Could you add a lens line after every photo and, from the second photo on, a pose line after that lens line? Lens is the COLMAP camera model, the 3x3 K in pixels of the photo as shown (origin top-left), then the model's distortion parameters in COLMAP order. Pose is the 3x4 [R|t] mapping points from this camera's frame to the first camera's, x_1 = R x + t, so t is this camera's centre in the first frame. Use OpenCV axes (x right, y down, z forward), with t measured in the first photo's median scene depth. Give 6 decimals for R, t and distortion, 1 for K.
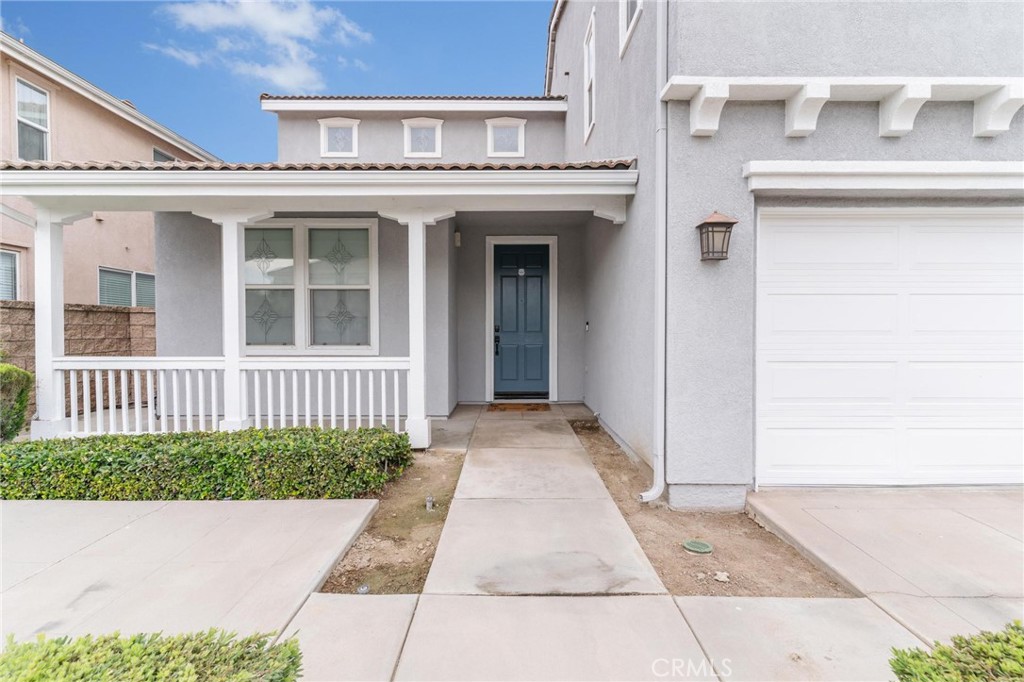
lens RADIAL K [[489.6, 0, 512.0], [0, 489.6, 337.8], [0, 0, 1]] dist [0.000779, 0.000130]
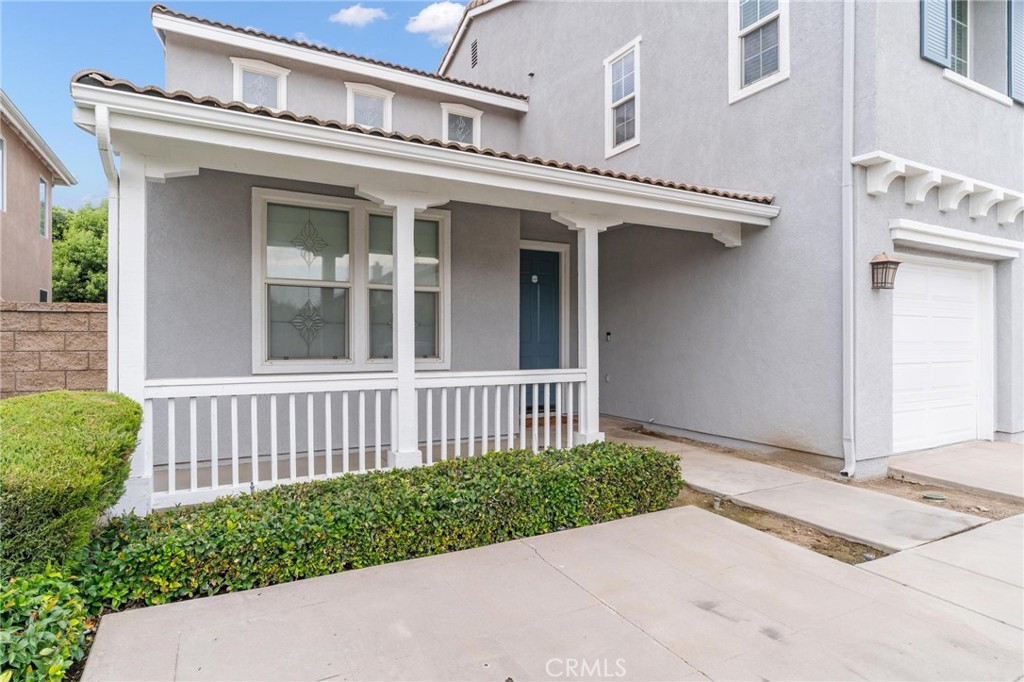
lens RADIAL K [[572.5, 0, 514.8], [0, 572.5, 330.6], [0, 0, 1]] dist [-0.001540, -0.000422]
pose [[0.874363, 0.010817, 0.485153, -0.870622], [0.005619, 0.999459, -0.032411, 0.000947], [-0.485241, 0.031065, 0.873829, 0.089598]]
